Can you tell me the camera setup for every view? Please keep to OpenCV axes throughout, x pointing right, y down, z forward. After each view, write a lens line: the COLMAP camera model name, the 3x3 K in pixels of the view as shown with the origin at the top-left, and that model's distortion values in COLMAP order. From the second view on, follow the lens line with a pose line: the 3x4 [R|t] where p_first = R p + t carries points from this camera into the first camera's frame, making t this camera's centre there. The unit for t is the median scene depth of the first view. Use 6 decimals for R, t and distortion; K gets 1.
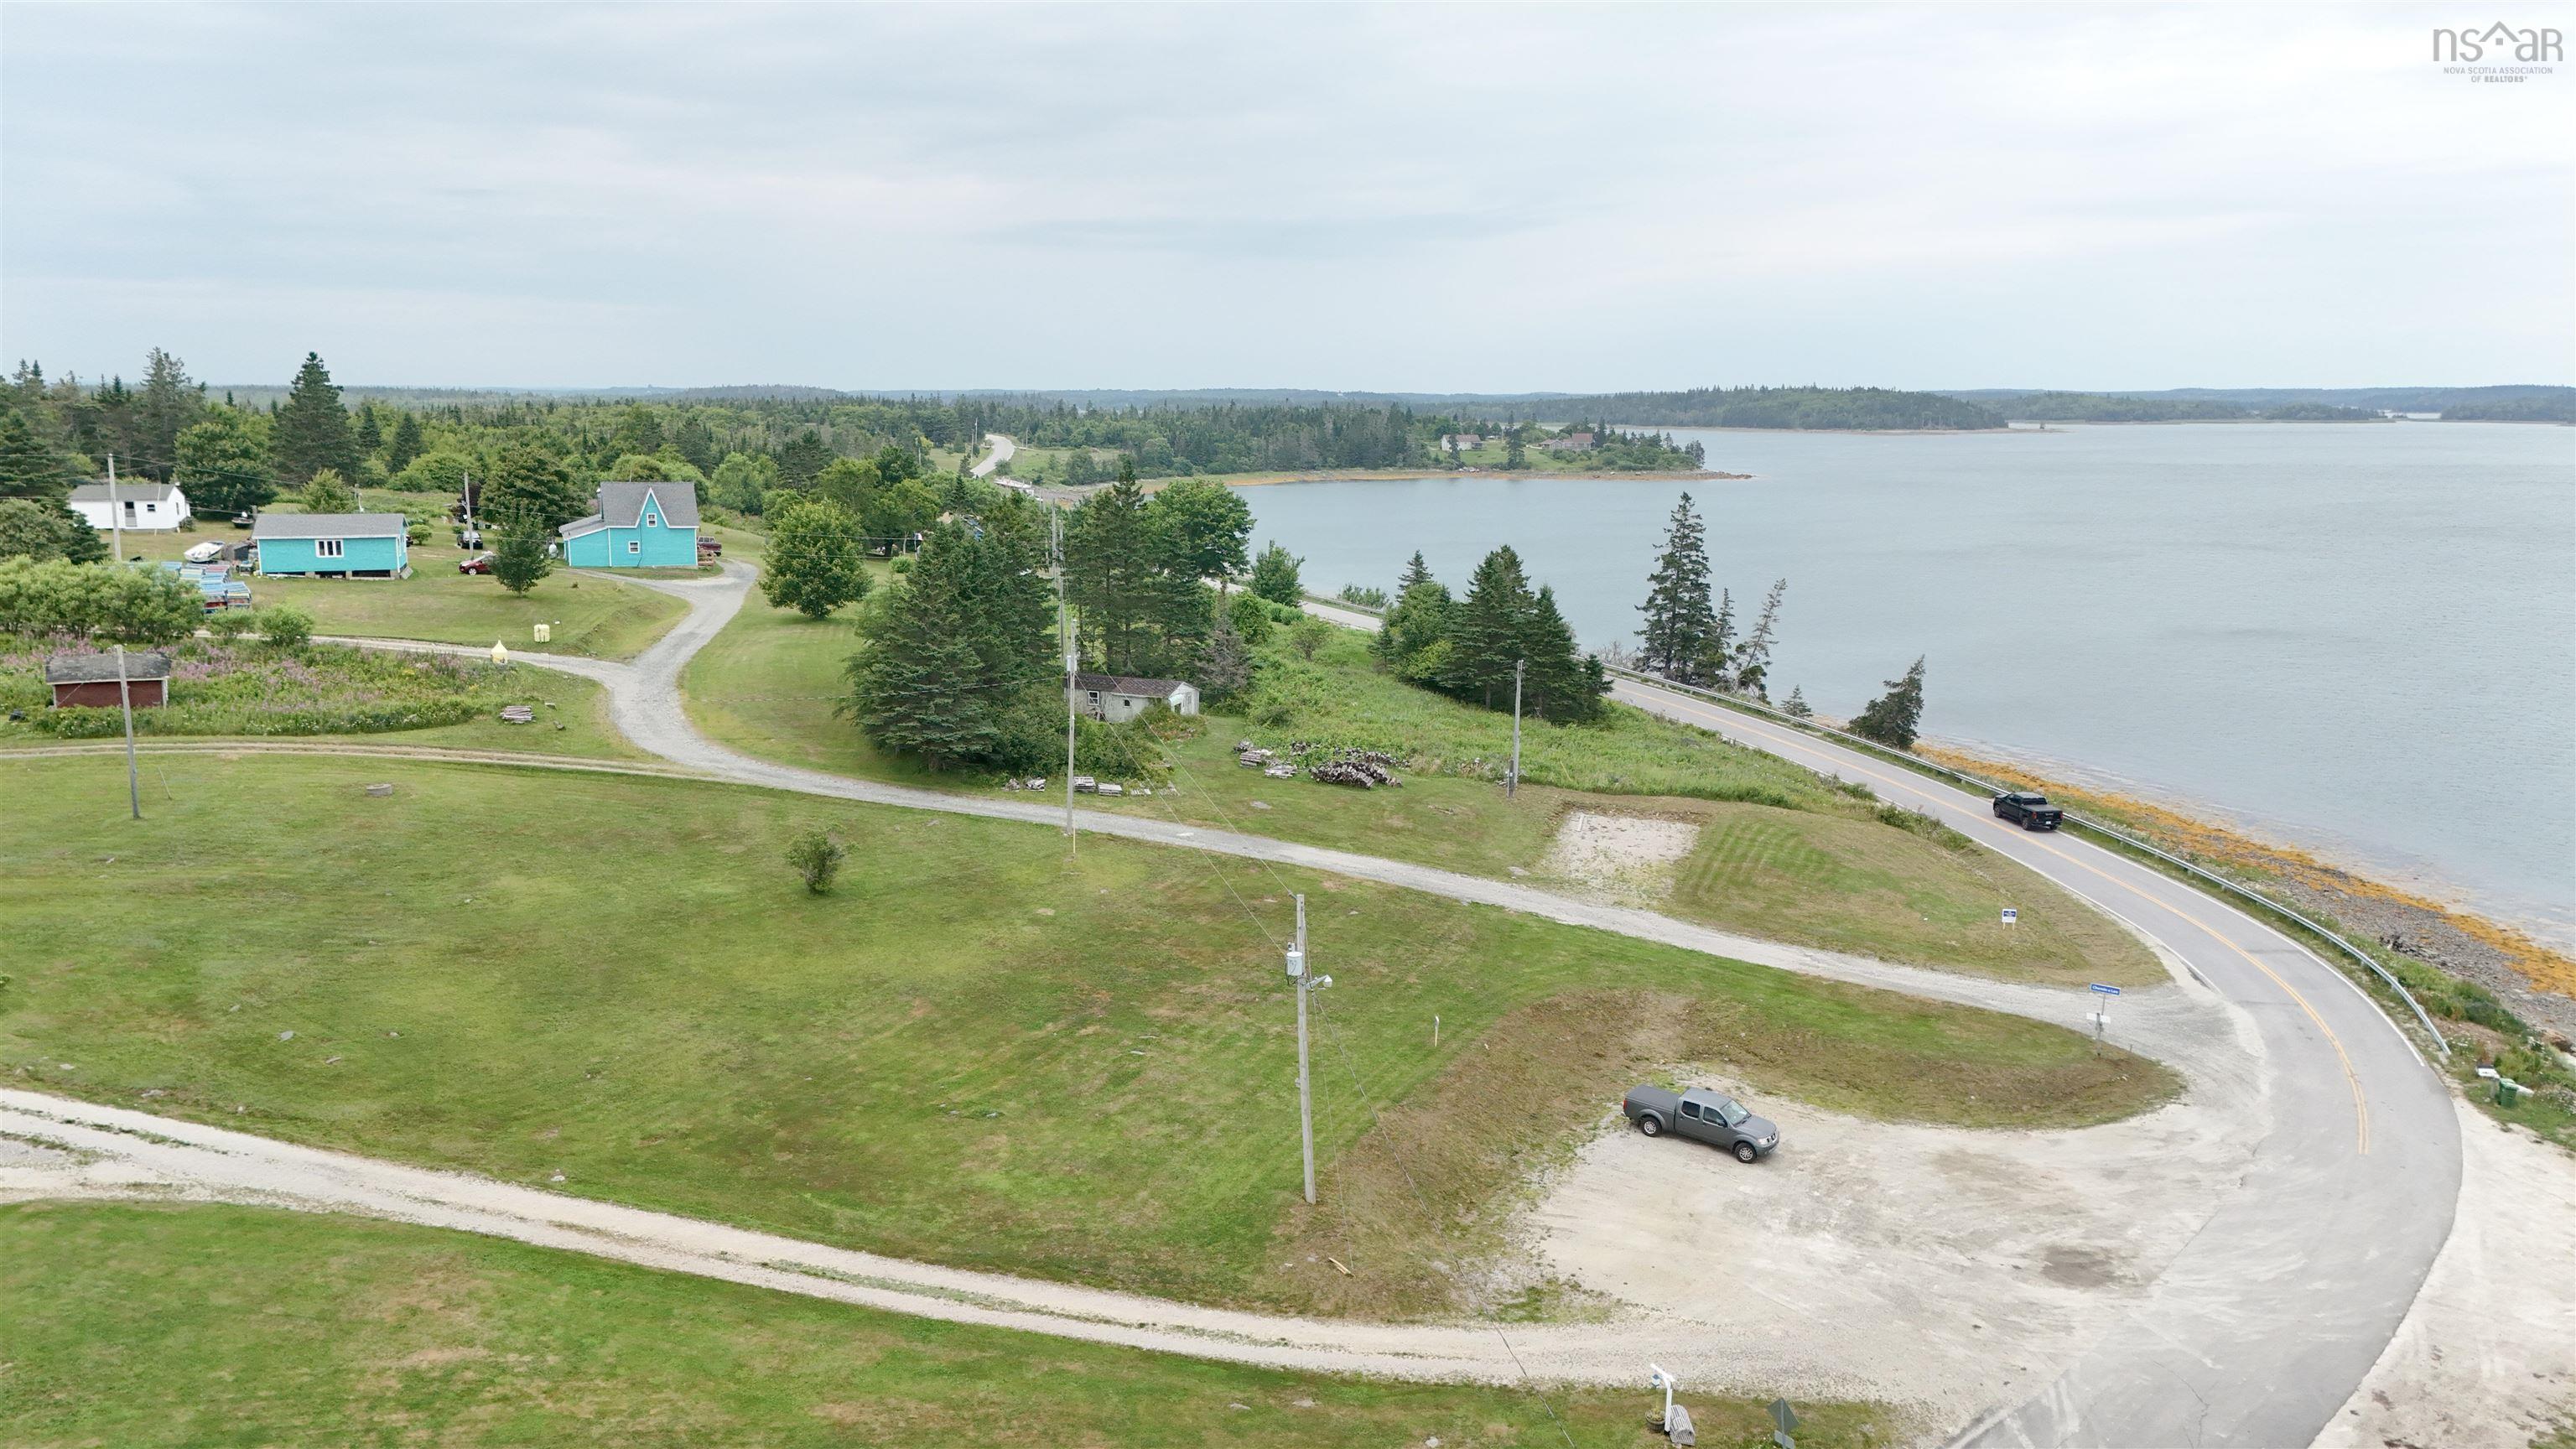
lens RADIAL K [[1896.4, 0, 1305.3], [0, 1896.4, 717.0], [0, 0, 1]] dist [0.074414, -0.069948]
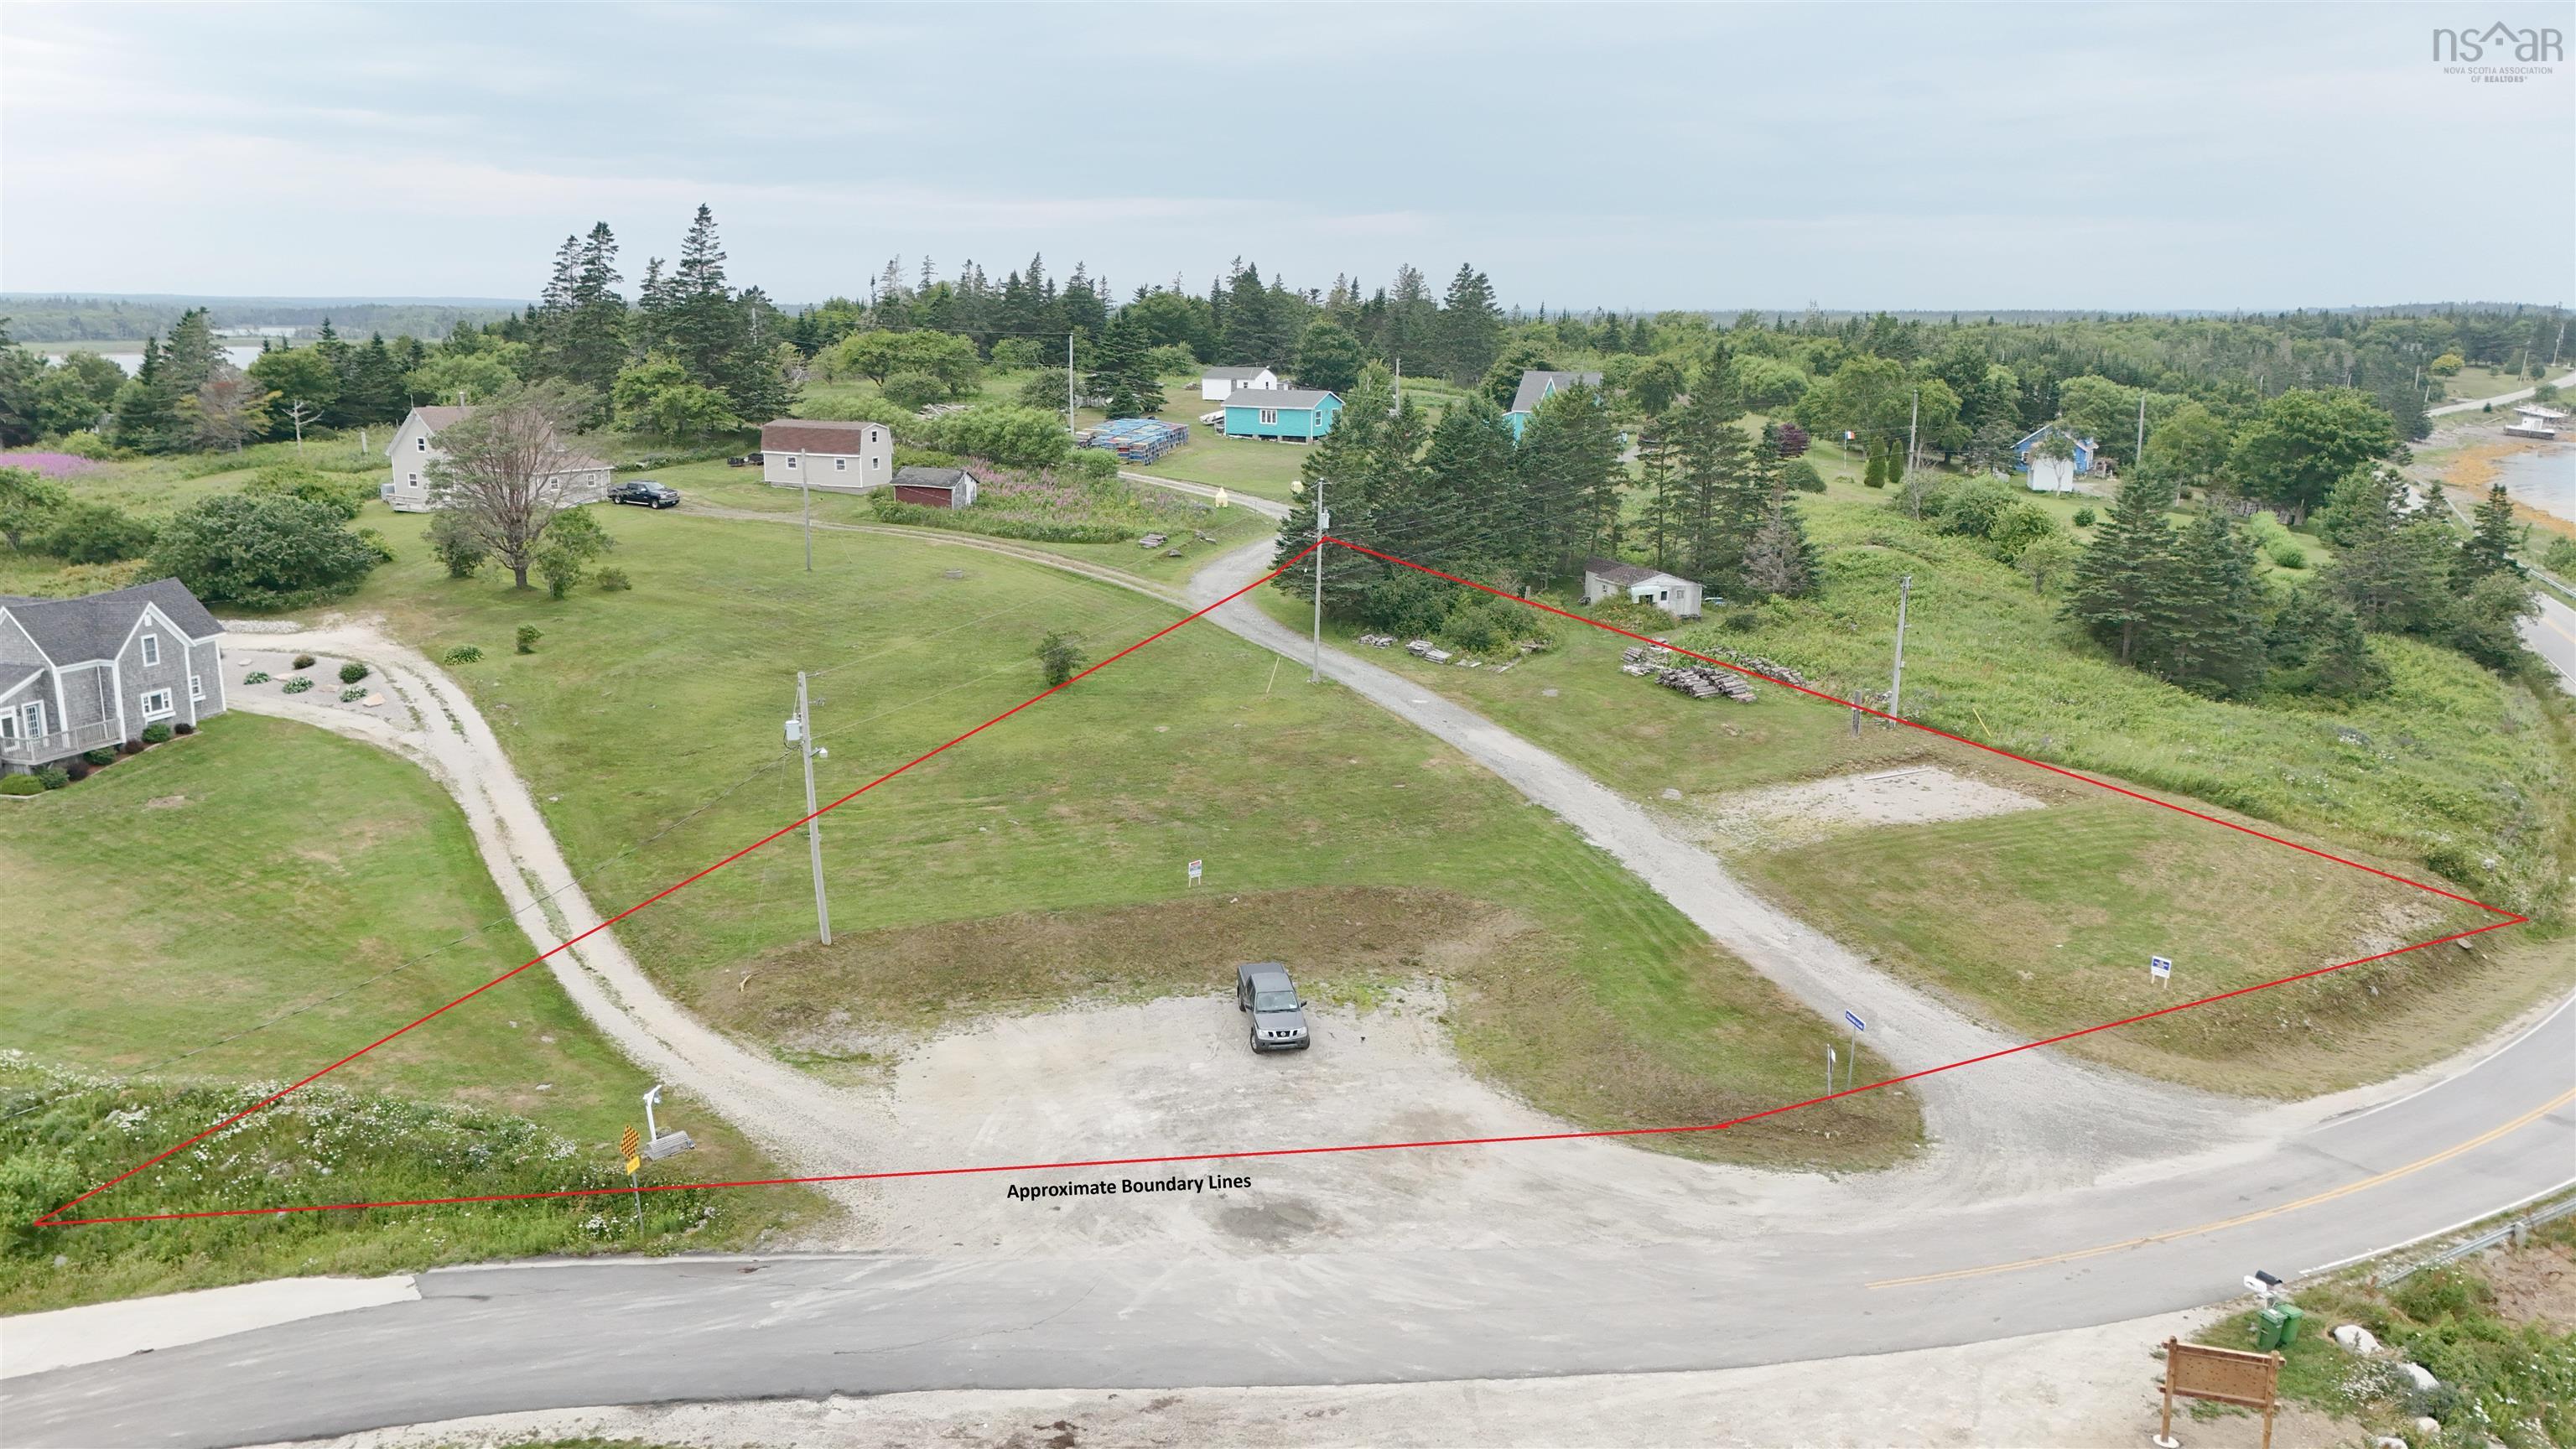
lens RADIAL K [[1896.4, 0, 1284.4], [0, 1896.4, 726.0], [0, 0, 1]] dist [0.074414, -0.069948]
pose [[0.675777, 0.155924, -0.720426, 0.692781], [-0.126098, 0.987417, 0.095426, -0.013931], [0.726241, 0.026357, 0.686935, 0.279292]]
